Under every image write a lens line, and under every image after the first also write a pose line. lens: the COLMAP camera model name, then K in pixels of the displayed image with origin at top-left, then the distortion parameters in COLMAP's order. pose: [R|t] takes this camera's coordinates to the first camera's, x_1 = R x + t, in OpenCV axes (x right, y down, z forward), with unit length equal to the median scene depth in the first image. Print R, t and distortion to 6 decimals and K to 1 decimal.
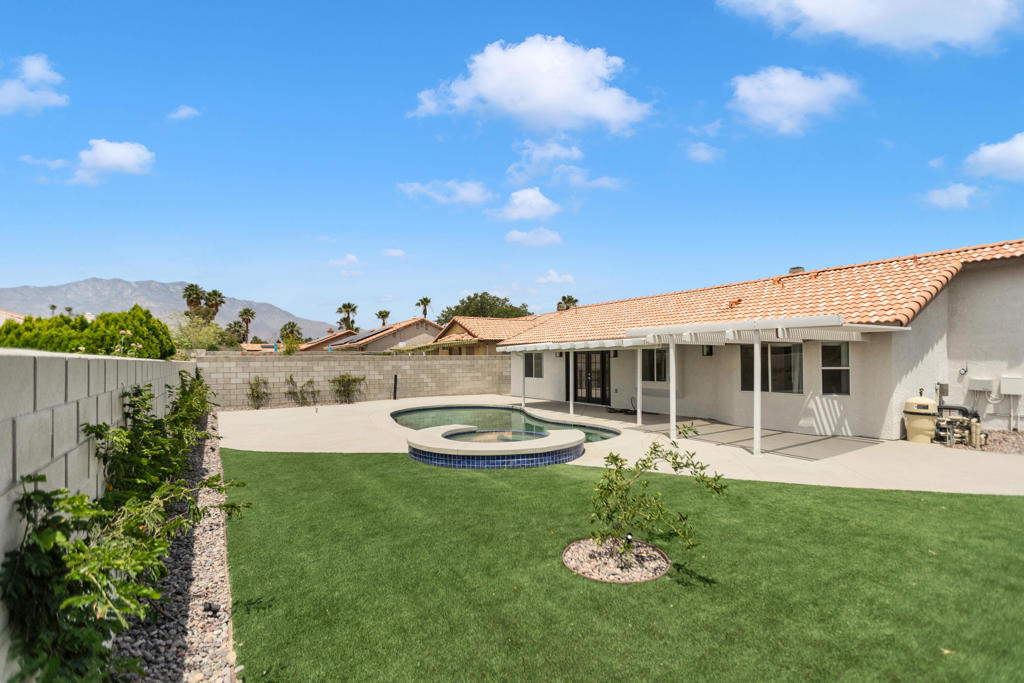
lens RADIAL K [[459.1, 0, 512.0], [0, 459.1, 348.2], [0, 0, 1]] dist [0.001468, -0.001214]
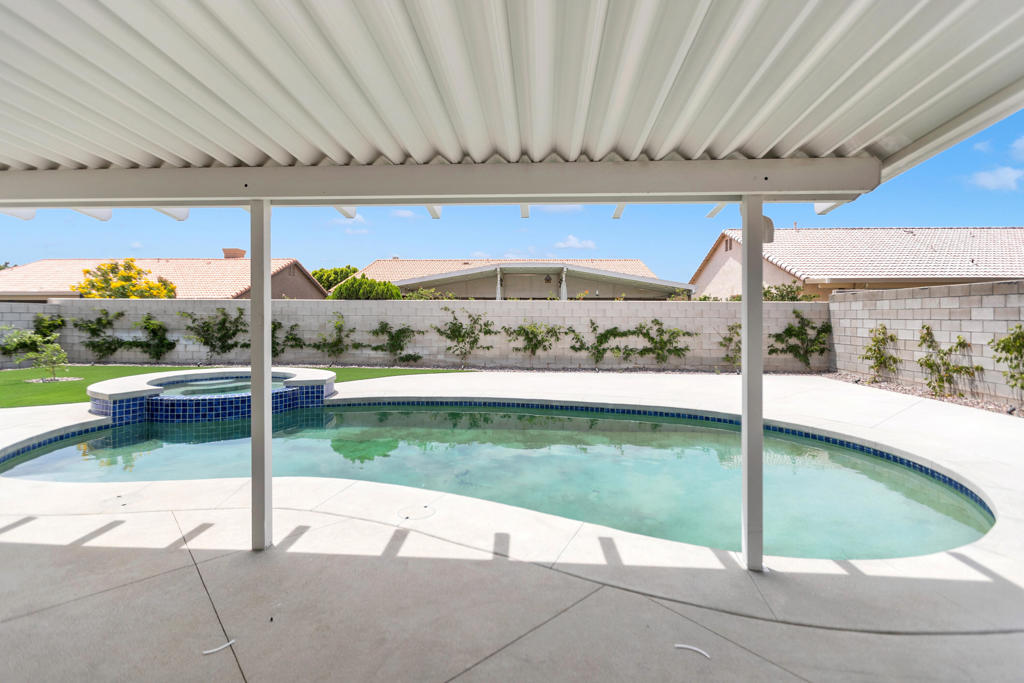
lens RADIAL K [[474.6, 0, 506.3], [0, 474.6, 318.0], [0, 0, 1]] dist [0.001247, 0.000637]
pose [[-0.598440, 0.007554, -0.801132, 0.187147], [0.018905, 0.999810, -0.004695, 0.046816], [0.800945, -0.017955, -0.598469, 1.014597]]
